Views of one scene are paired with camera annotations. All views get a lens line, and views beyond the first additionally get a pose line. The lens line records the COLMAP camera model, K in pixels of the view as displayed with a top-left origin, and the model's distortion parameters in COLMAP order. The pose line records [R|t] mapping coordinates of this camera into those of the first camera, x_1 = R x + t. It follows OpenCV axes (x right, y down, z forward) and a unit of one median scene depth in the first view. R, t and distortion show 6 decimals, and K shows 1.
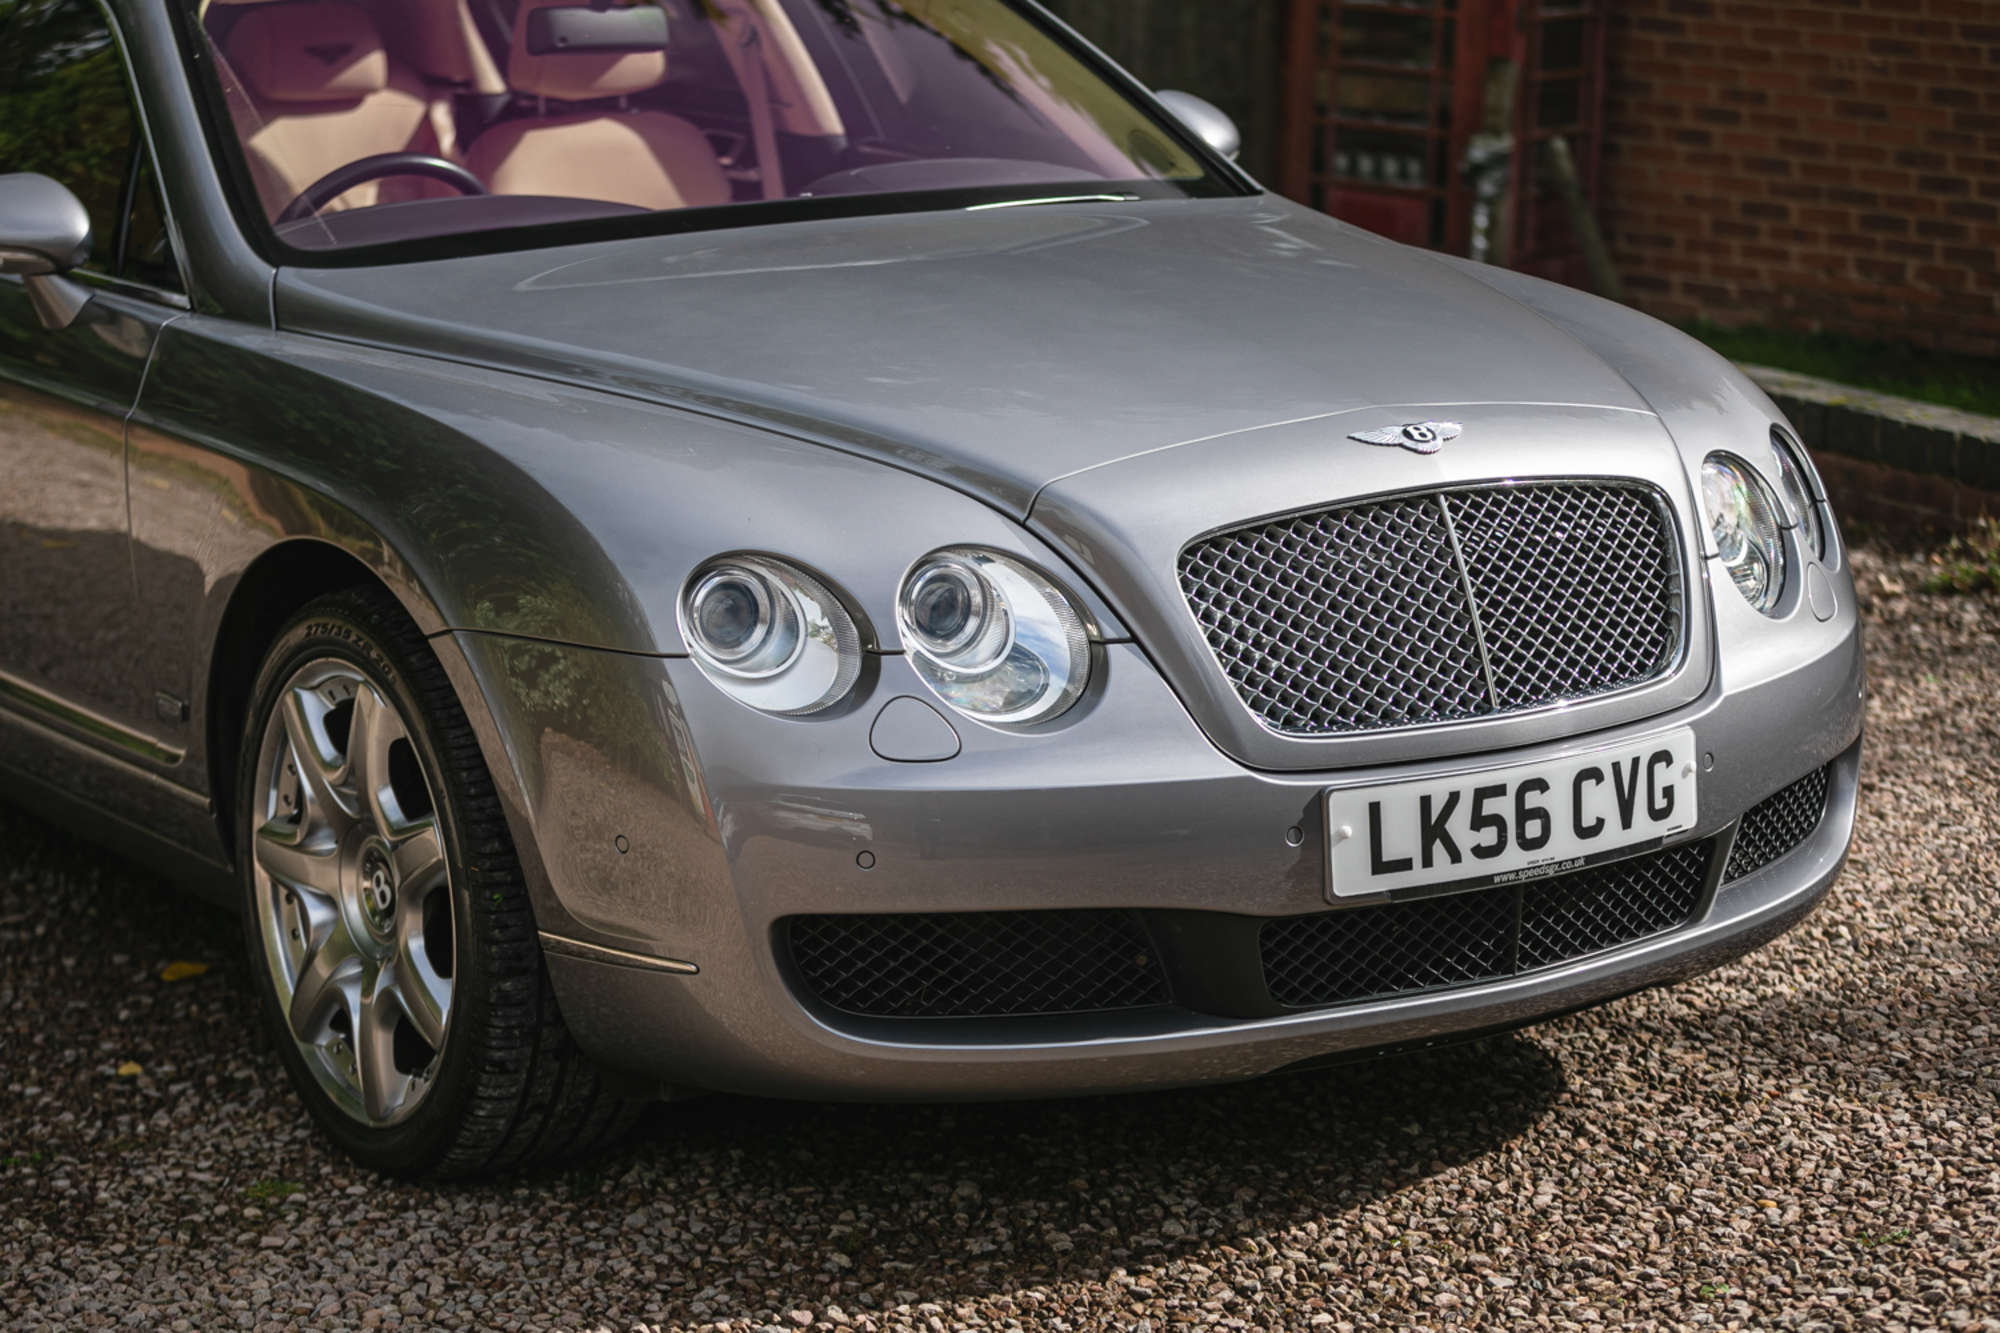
lens RADIAL K [[4216.6, 0, 1000.0], [0, 4216.6, 666.5], [0, 0, 1]] dist [-0.278737, 0.184668]
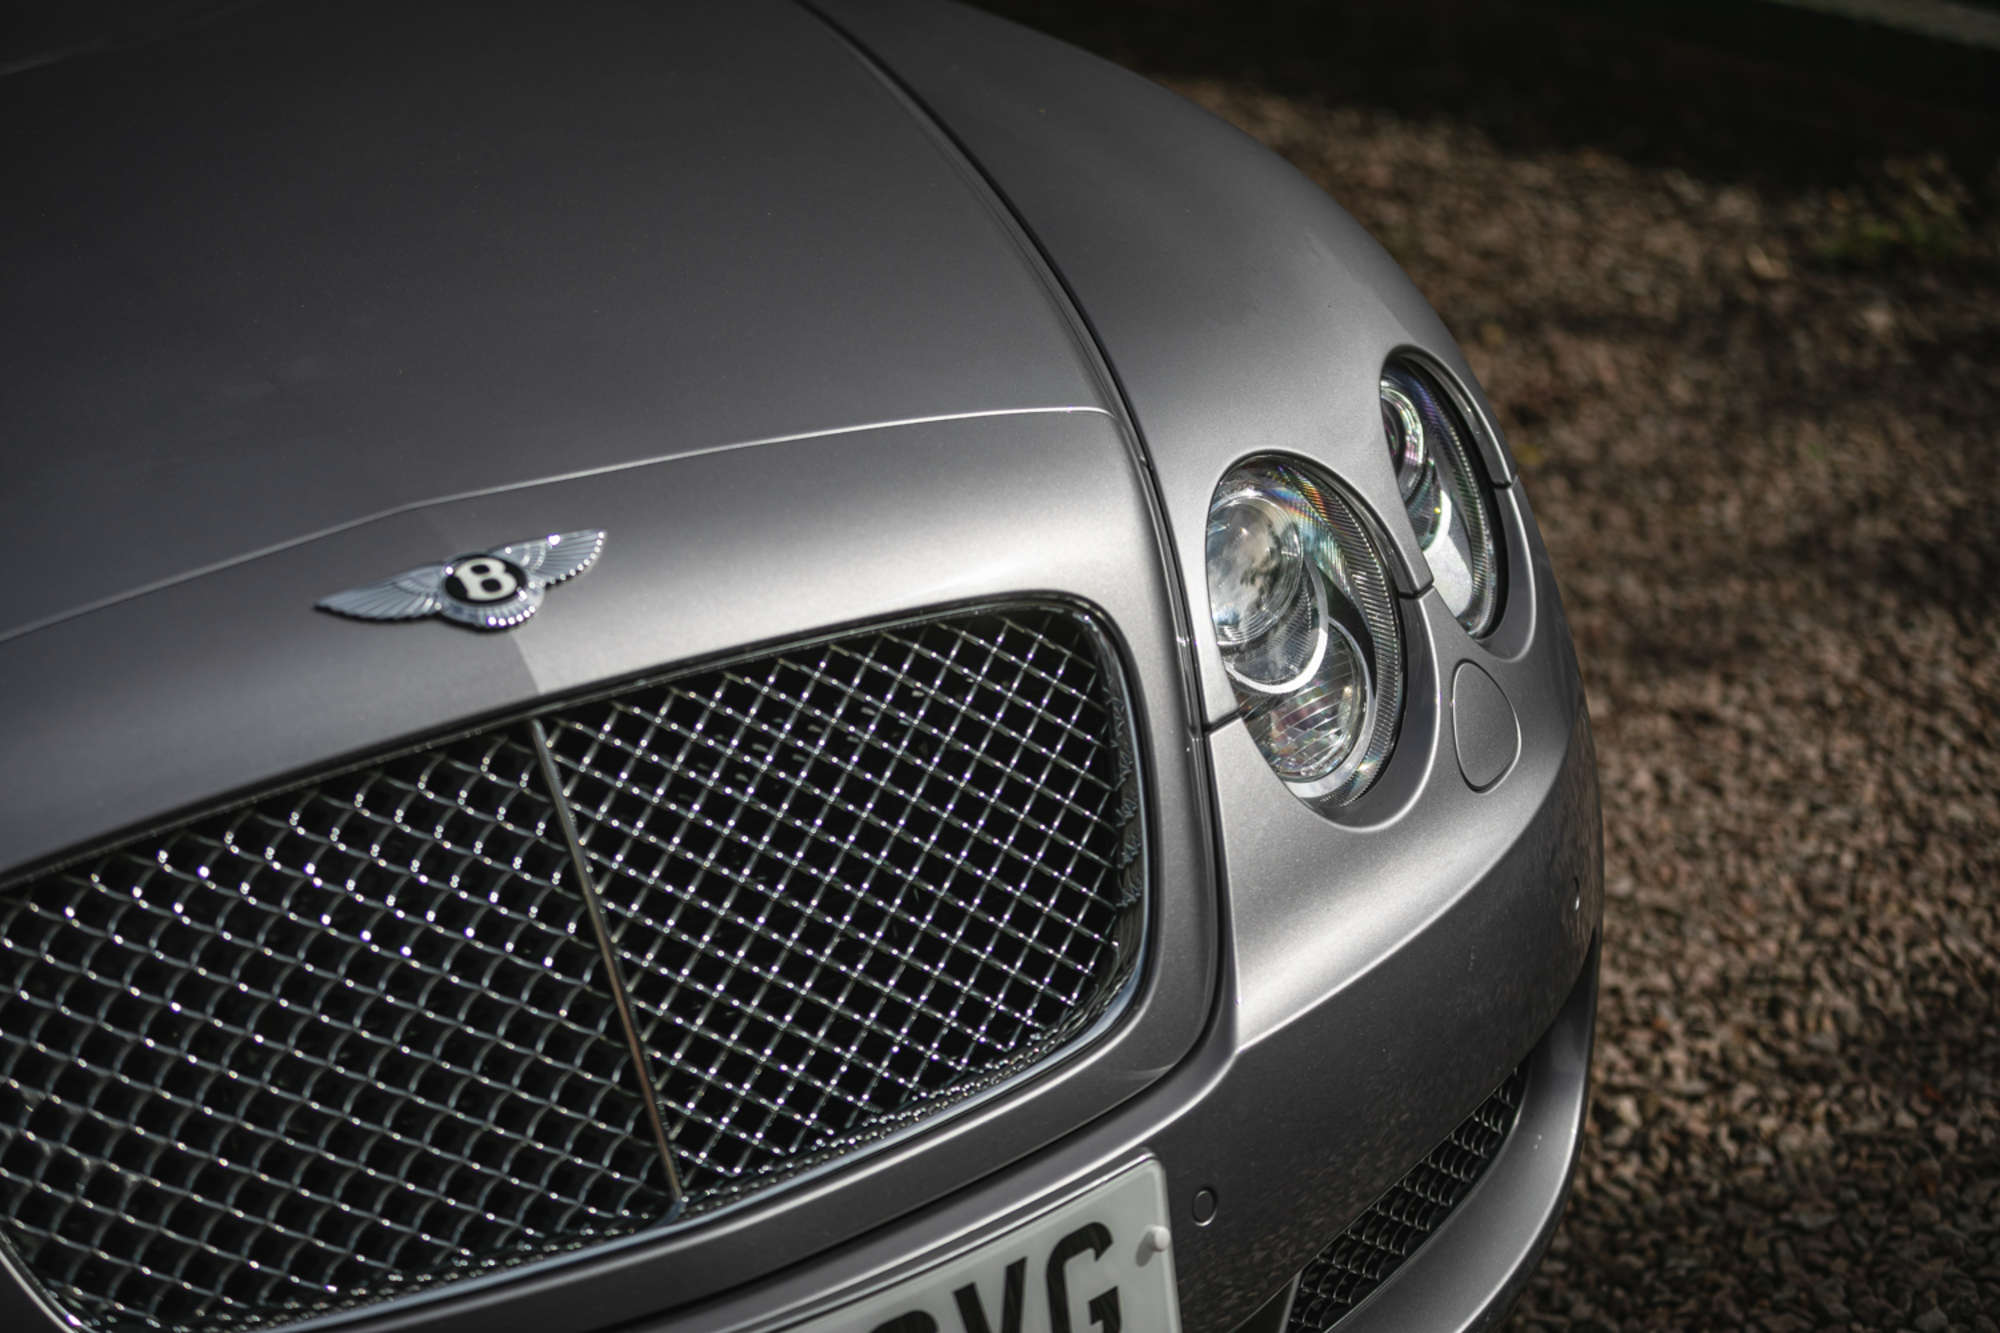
lens RADIAL K [[4216.6, 0, 1000.0], [0, 4216.6, 666.5], [0, 0, 1]] dist [-0.278737, 0.184668]
pose [[0.998299, -0.058308, -0.000349, 0.148378], [0.057848, 0.989632, 0.131463, -0.098225], [-0.007320, -0.131260, 0.991321, 0.537586]]
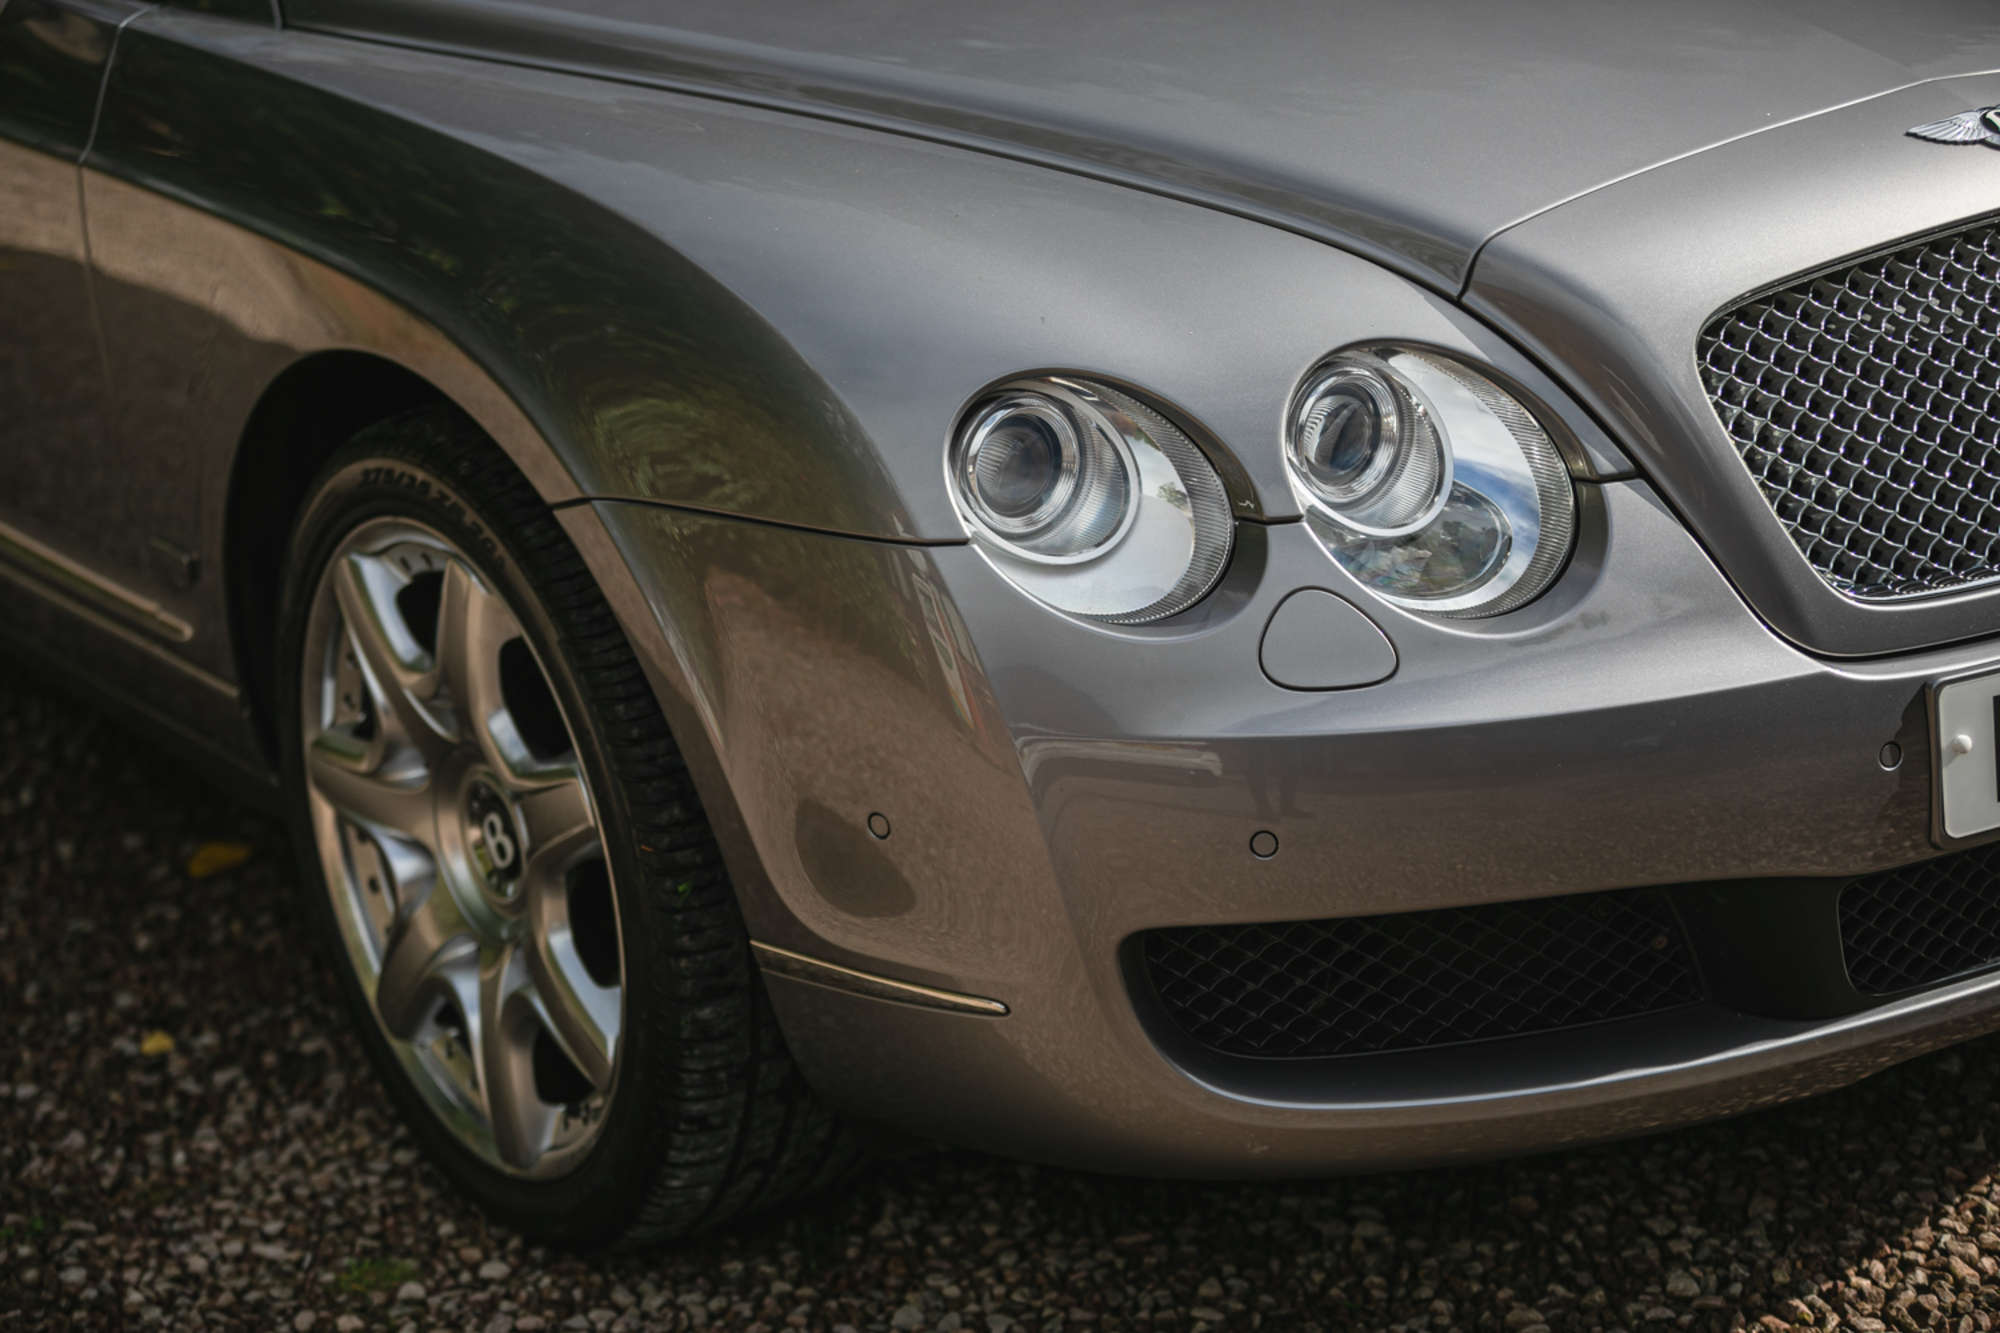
lens RADIAL K [[3912.4, 0, 1043.4], [0, 3912.4, 610.9], [0, 0, 1]] dist [-0.225237, -0.035447]
pose [[0.998229, -0.056829, 0.017591, -0.067428], [0.054235, 0.990874, 0.123403, -0.059987], [-0.024444, -0.122230, 0.992201, 0.366484]]
